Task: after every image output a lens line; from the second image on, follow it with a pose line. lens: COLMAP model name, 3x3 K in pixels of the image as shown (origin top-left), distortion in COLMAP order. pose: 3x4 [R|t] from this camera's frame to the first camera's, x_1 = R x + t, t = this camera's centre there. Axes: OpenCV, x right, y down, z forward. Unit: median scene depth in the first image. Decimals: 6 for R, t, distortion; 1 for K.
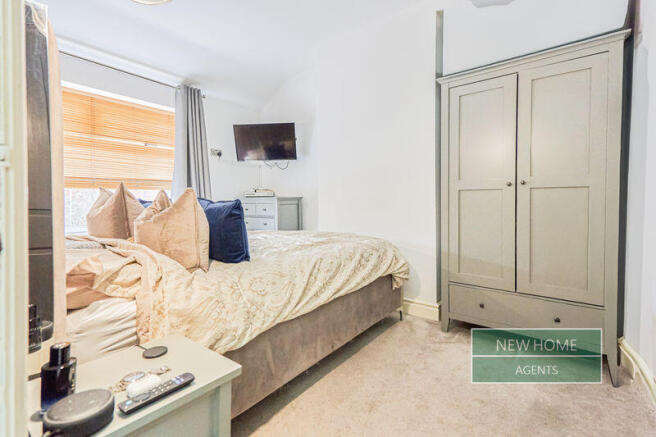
lens RADIAL K [[303.9, 0, 325.2], [0, 303.9, 211.3], [0, 0, 1]] dist [0.000660, -0.000207]
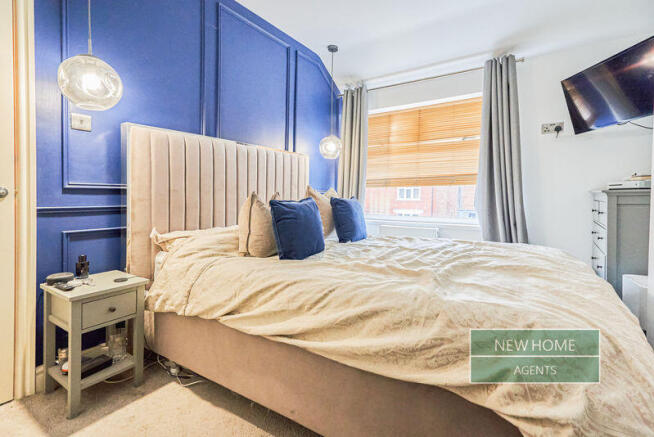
lens RADIAL K [[303.4, 0, 328.7], [0, 303.4, 200.4], [0, 0, 1]] dist [-0.000579, -0.000087]
pose [[0.101062, 0.013248, -0.994792, 0.340729], [-0.023236, 0.999670, 0.010952, -0.022856], [0.994609, 0.022008, 0.101336, 0.477495]]
